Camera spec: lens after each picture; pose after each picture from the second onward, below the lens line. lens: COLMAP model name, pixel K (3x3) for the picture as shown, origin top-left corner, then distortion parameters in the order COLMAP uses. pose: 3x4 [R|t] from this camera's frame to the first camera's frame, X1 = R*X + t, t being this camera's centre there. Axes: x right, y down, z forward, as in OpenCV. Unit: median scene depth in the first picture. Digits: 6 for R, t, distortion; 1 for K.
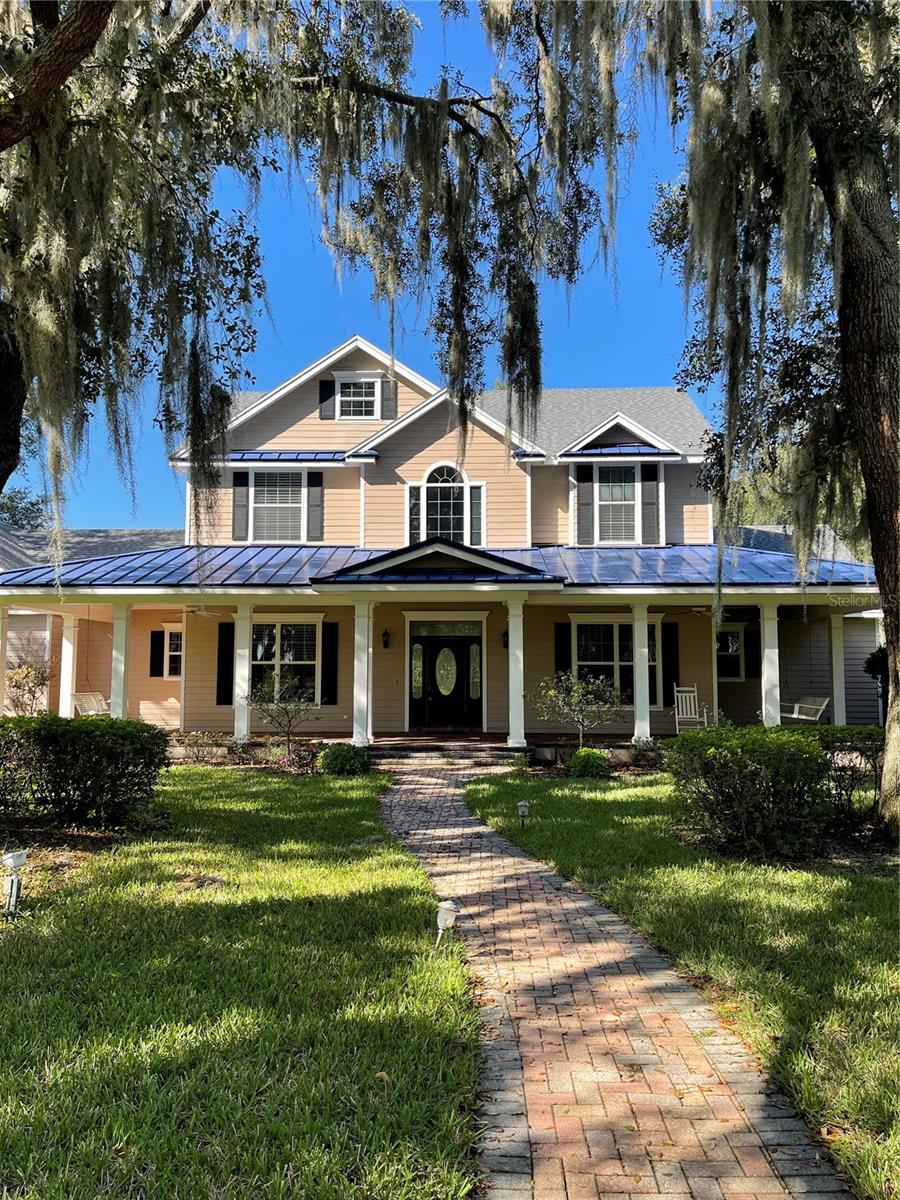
lens RADIAL K [[889.4, 0, 435.6], [0, 889.4, 609.8], [0, 0, 1]] dist [0.084893, -0.100098]
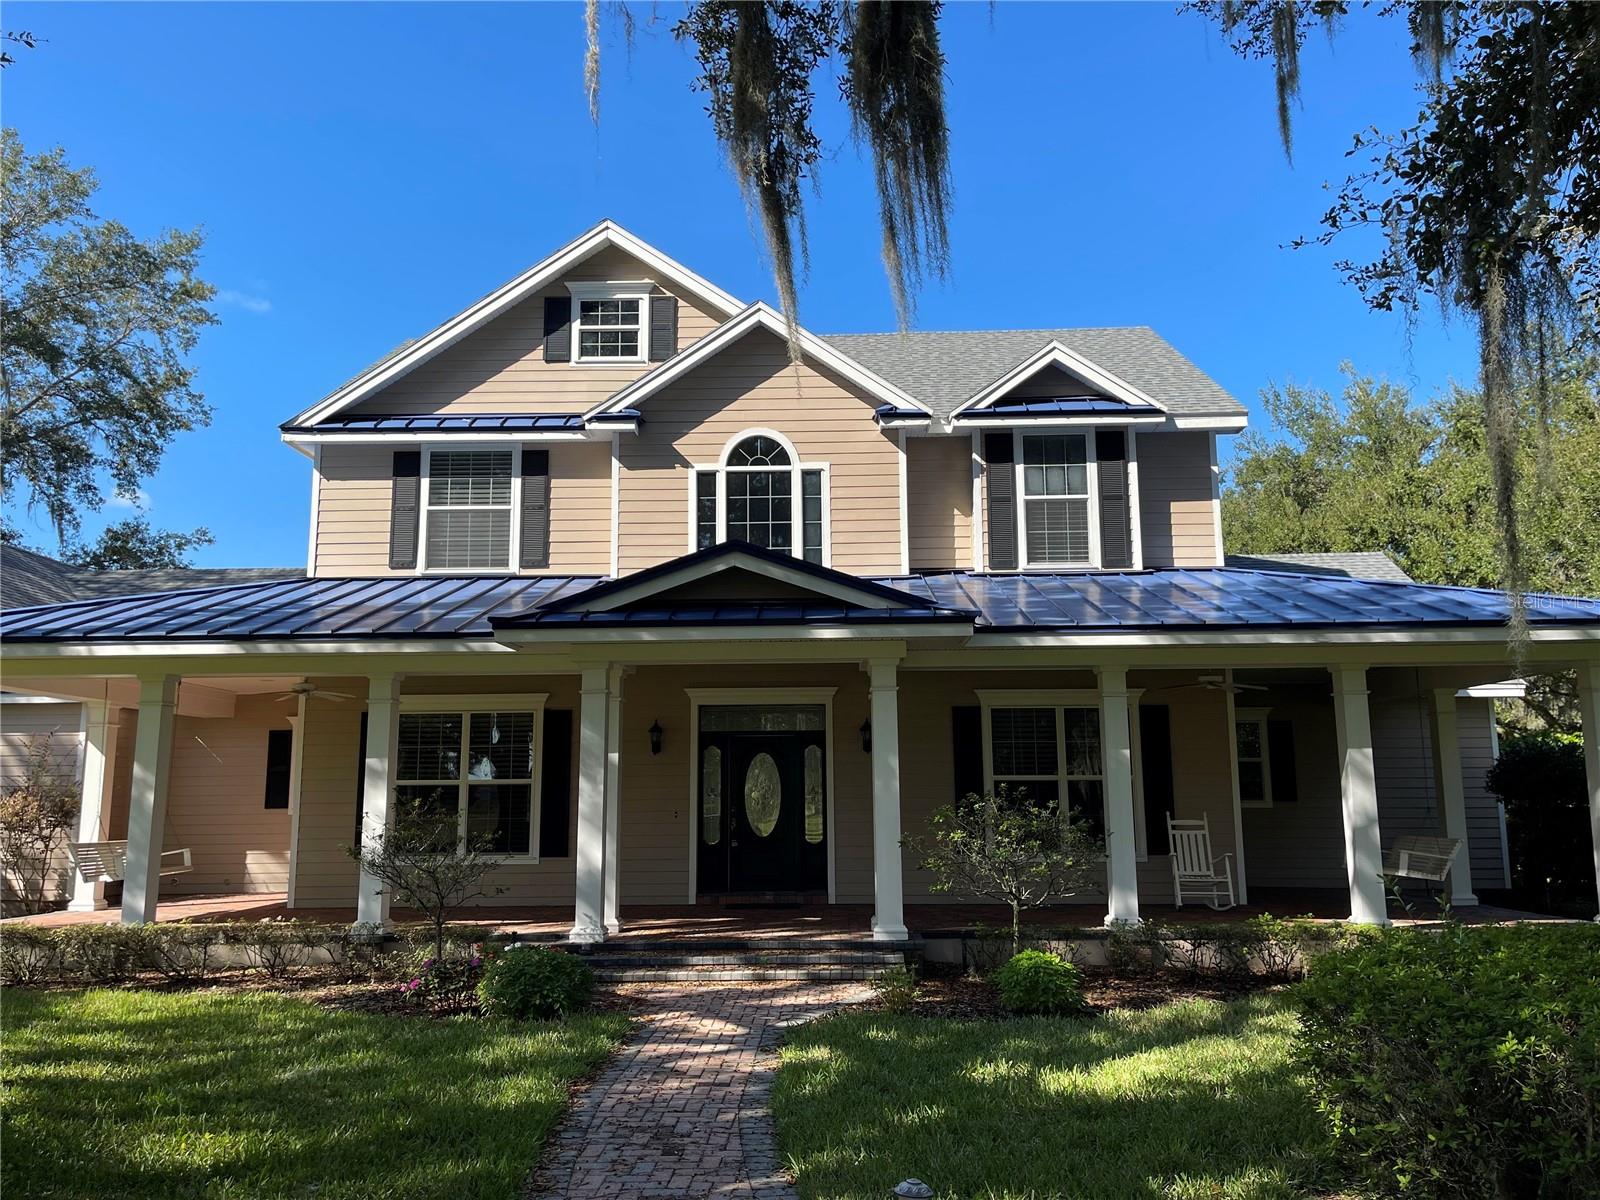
lens RADIAL K [[1185.9, 0, 796.3], [0, 1185.9, 625.5], [0, 0, 1]] dist [0.084893, -0.100098]
pose [[0.999833, -0.006556, 0.017087, 0.021509], [0.007744, 0.997488, -0.070415, 0.015703], [-0.016582, 0.070535, 0.997371, 0.241408]]
